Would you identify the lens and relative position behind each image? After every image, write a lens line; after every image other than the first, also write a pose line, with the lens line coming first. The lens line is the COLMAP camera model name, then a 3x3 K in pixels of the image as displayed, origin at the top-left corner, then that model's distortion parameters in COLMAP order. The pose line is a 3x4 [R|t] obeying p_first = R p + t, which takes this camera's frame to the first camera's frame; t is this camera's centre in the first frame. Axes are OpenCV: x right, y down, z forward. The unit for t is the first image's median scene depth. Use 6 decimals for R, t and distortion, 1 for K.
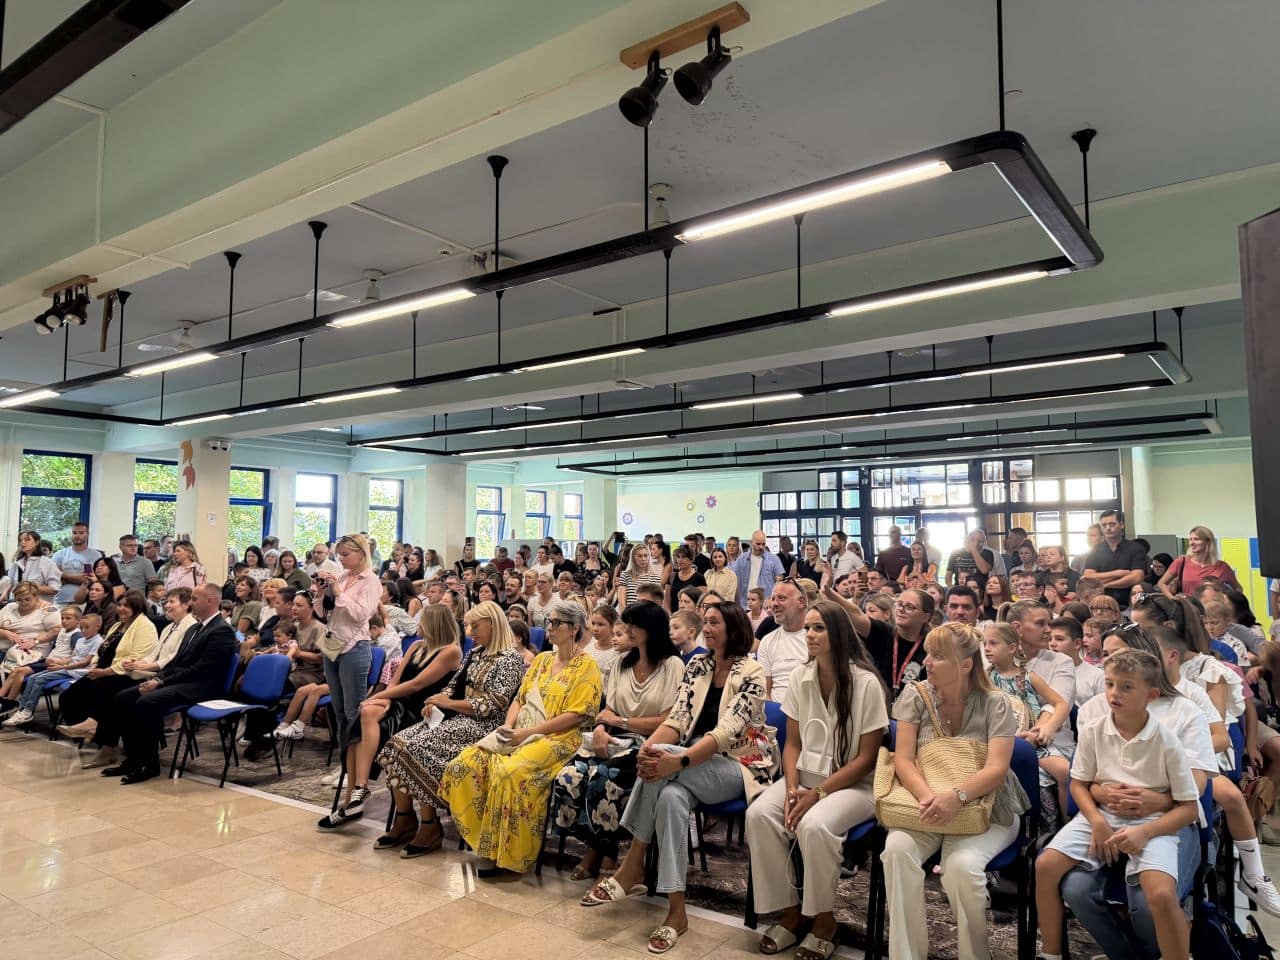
lens RADIAL K [[904.3, 0, 640.0], [0, 904.3, 480.0], [0, 0, 1]] dist [0.146547, -0.231094]
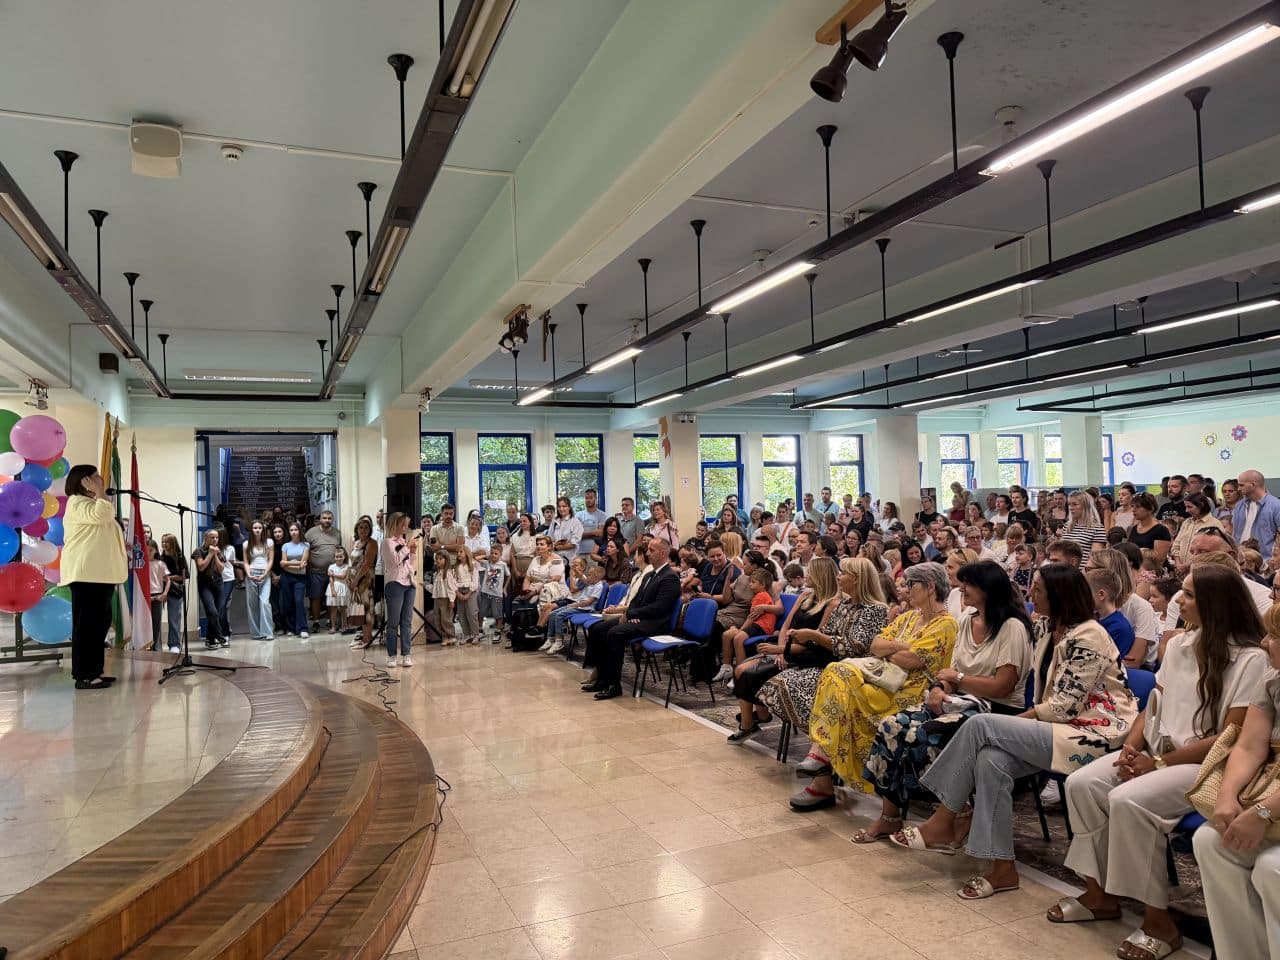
lens RADIAL K [[904.3, 0, 640.0], [0, 904.3, 480.0], [0, 0, 1]] dist [0.146547, -0.231094]
pose [[0.848299, -0.044834, -0.527616, 0.134789], [0.074136, 0.996651, 0.034505, -0.006181], [0.524302, -0.068386, 0.848782, -0.006801]]
